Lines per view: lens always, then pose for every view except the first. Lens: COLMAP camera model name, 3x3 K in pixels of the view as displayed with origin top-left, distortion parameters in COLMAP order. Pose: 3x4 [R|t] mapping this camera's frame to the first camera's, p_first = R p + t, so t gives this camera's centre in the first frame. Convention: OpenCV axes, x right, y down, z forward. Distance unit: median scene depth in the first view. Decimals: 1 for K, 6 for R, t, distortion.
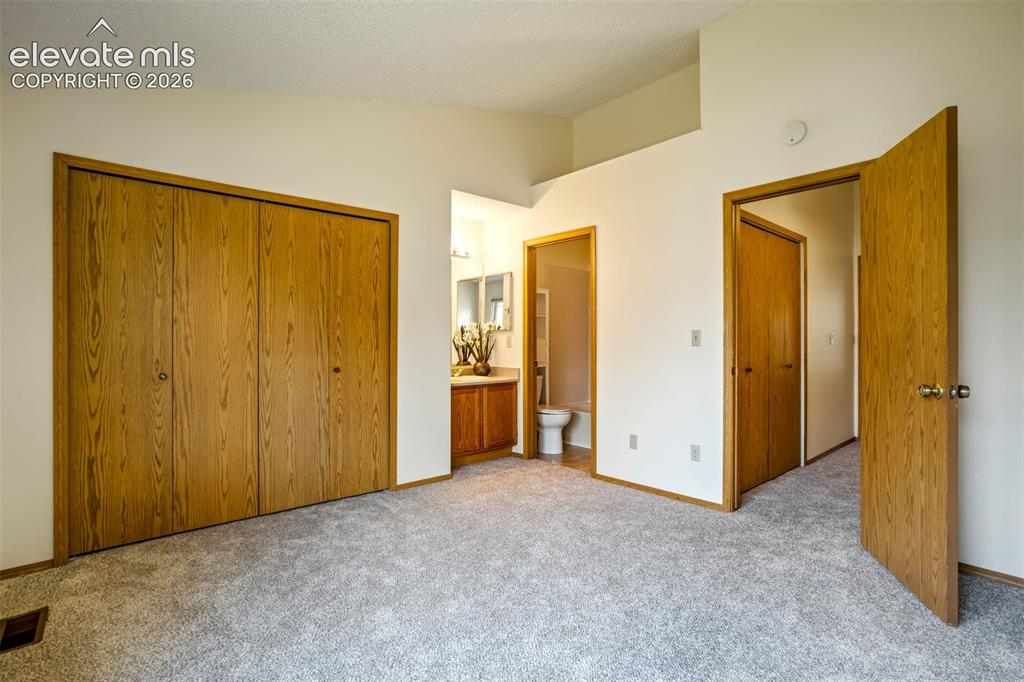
lens RADIAL K [[483.8, 0, 510.8], [0, 483.8, 339.8], [0, 0, 1]] dist [-0.031988, 0.013010]
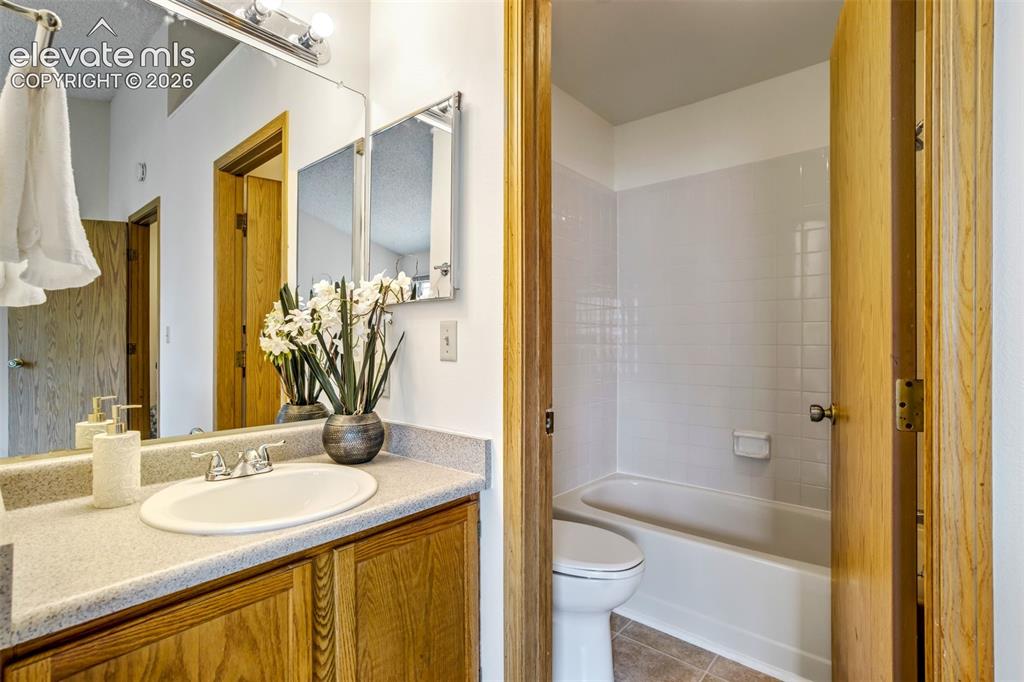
lens RADIAL K [[483.8, 0, 514.0], [0, 483.8, 339.5], [0, 0, 1]] dist [-0.031988, 0.013010]
pose [[0.989973, 0.001274, 0.141250, -0.005925], [-0.000548, 0.999986, -0.005185, 0.004336], [-0.141255, 0.005055, 0.989960, 0.708683]]
